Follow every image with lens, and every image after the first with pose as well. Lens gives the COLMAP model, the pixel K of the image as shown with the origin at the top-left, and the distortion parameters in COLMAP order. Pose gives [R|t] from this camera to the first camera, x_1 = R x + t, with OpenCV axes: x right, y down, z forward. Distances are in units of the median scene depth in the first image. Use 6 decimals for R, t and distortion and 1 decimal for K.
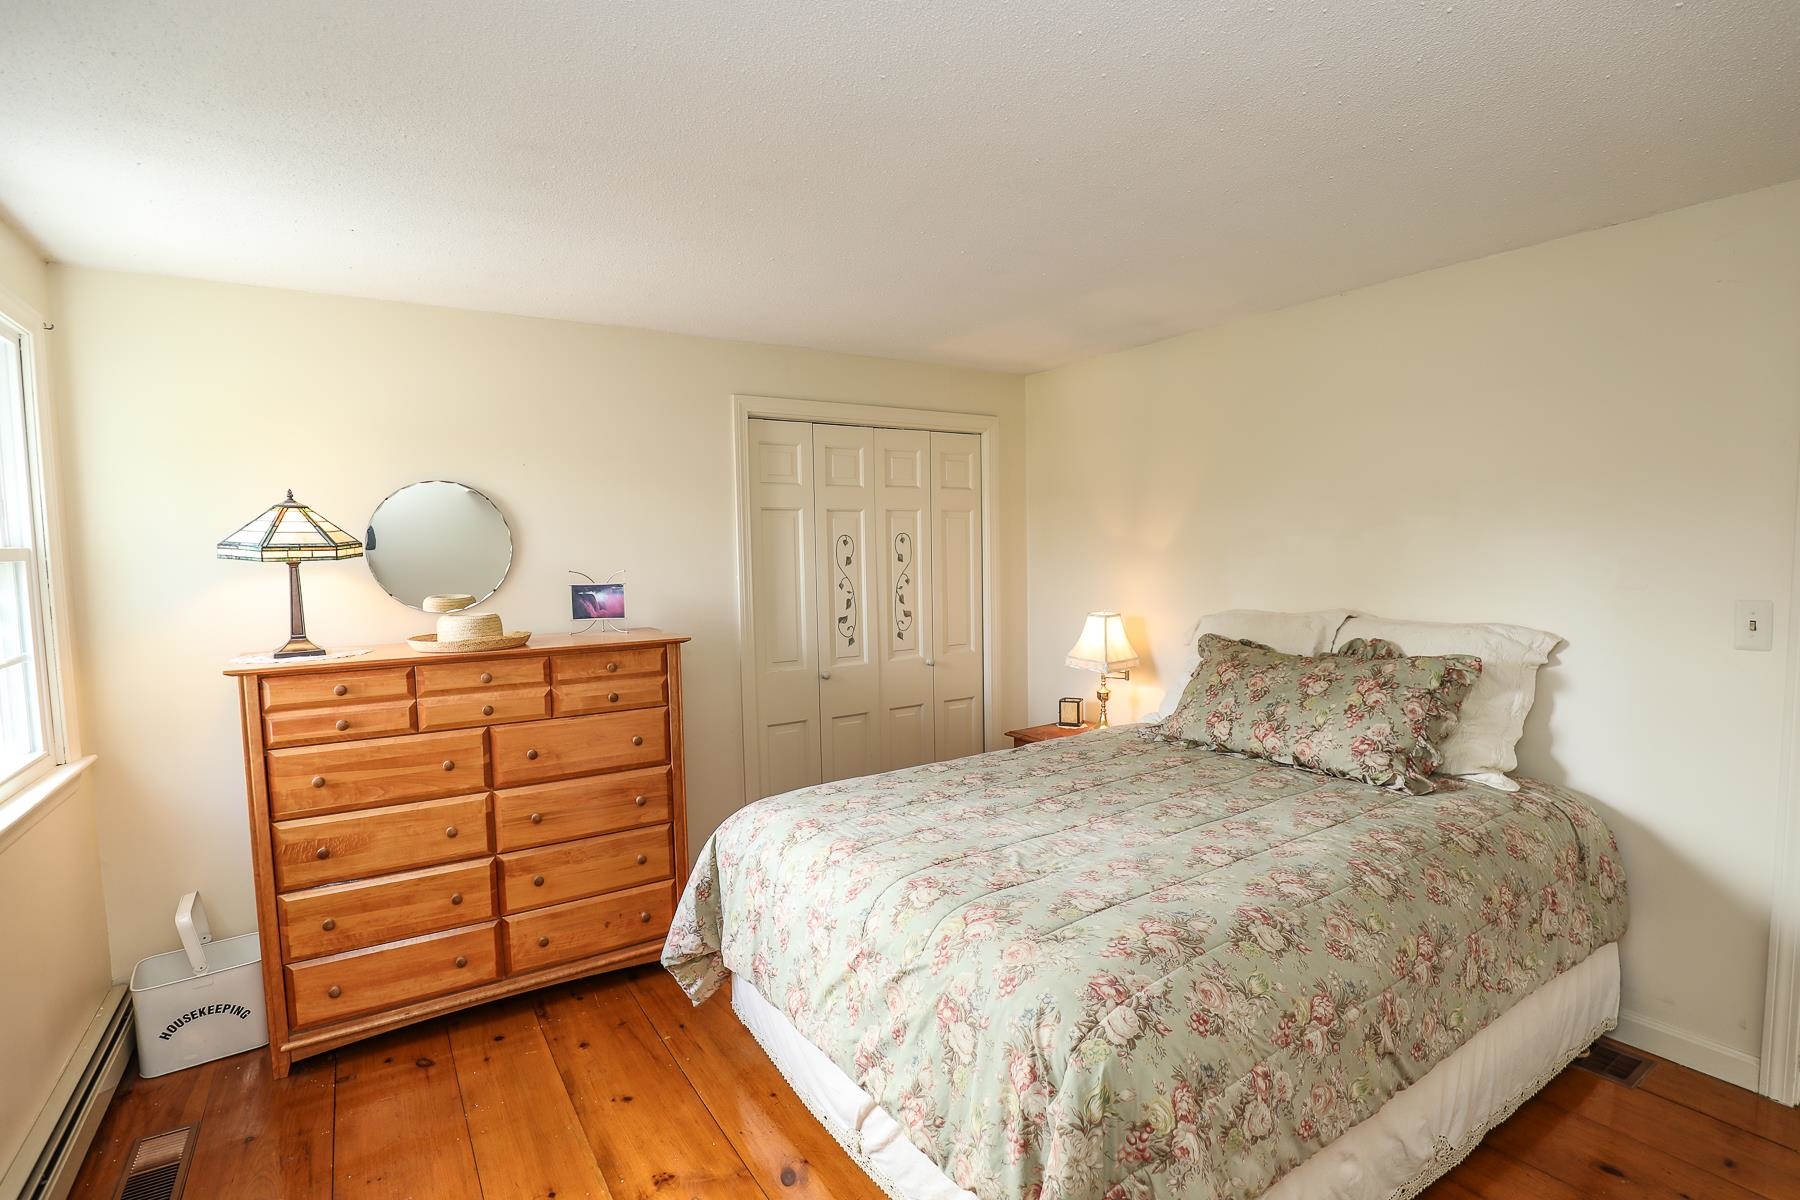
lens RADIAL K [[843.7, 0, 916.2], [0, 843.7, 612.8], [0, 0, 1]] dist [-0.032344, 0.000111]
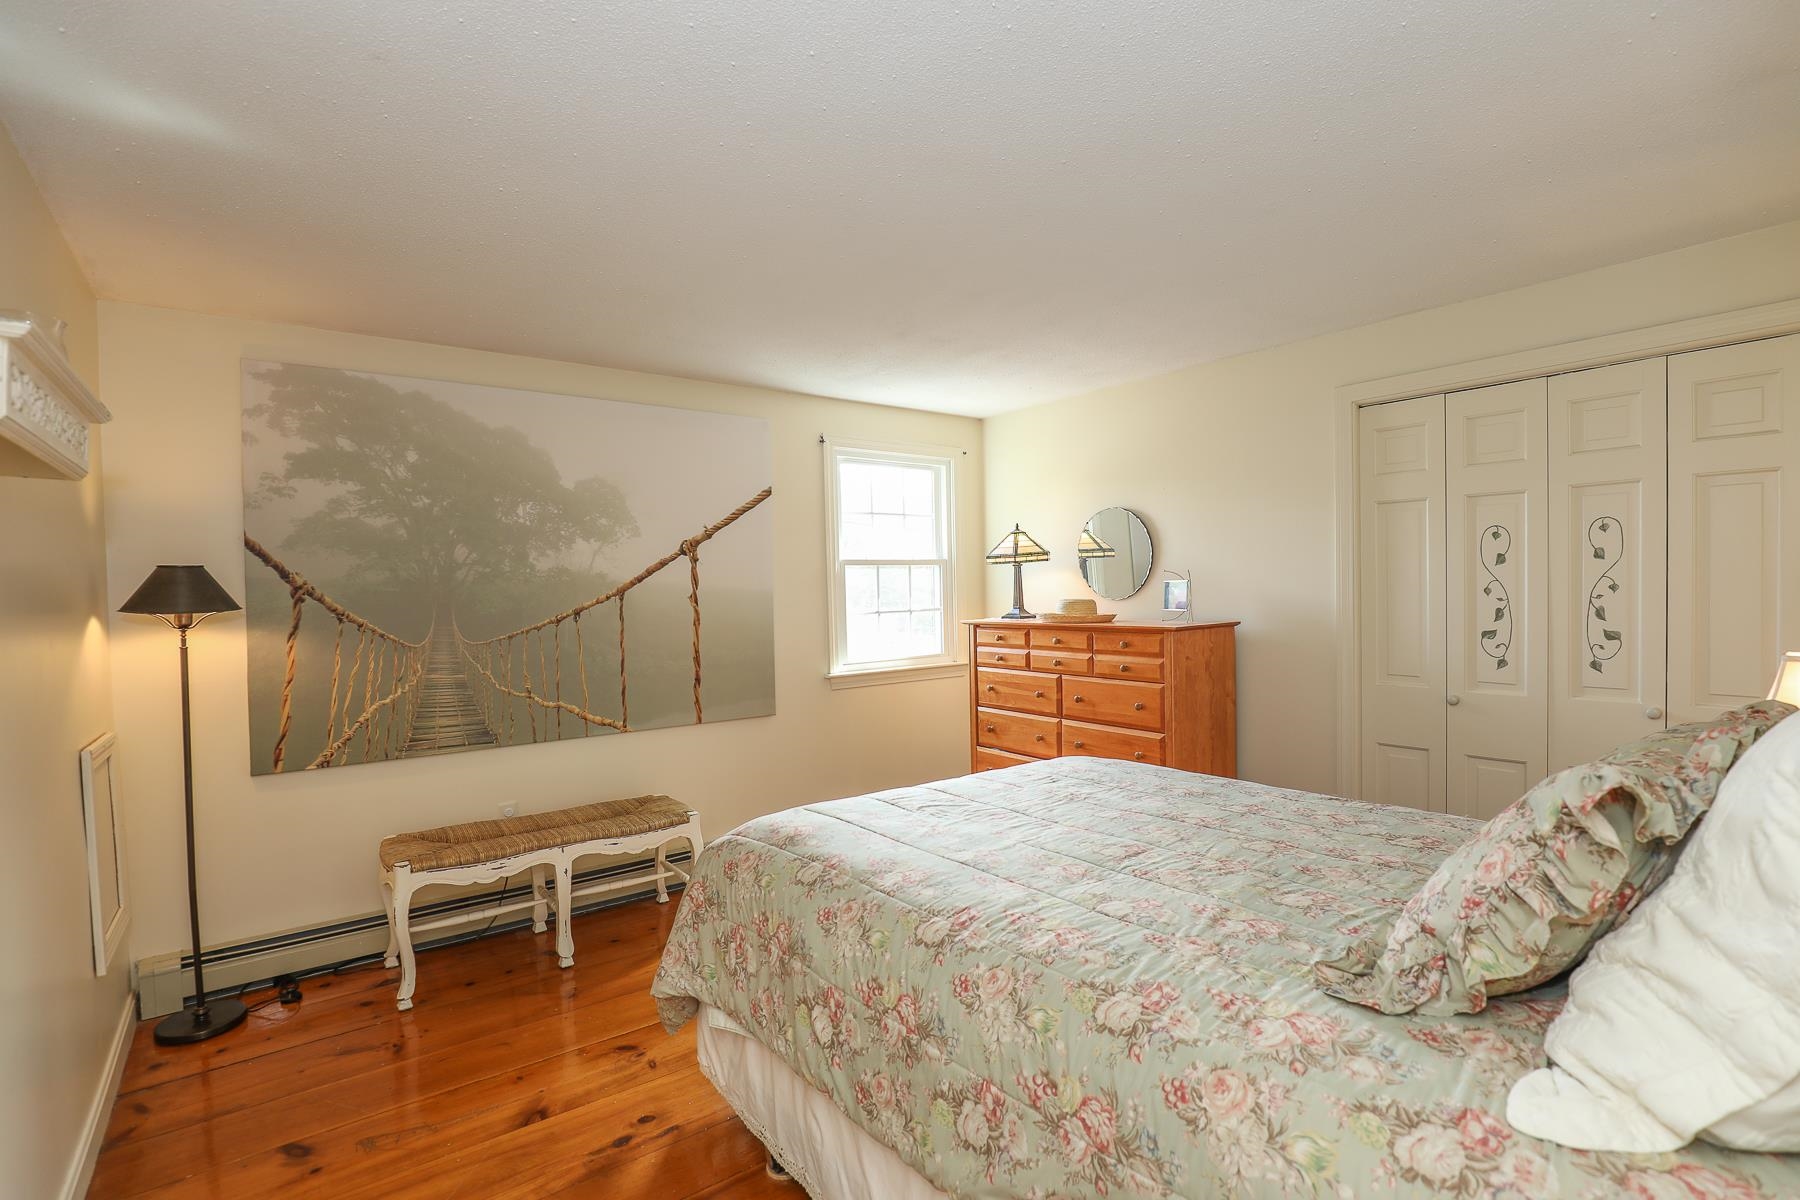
lens RADIAL K [[843.7, 0, 916.2], [0, 843.7, 612.8], [0, 0, 1]] dist [-0.032344, 0.000111]
pose [[0.095953, 0.047449, -0.994254, 0.934034], [-0.057536, 0.997458, 0.042049, -0.019972], [0.993722, 0.053171, 0.098439, 0.591570]]
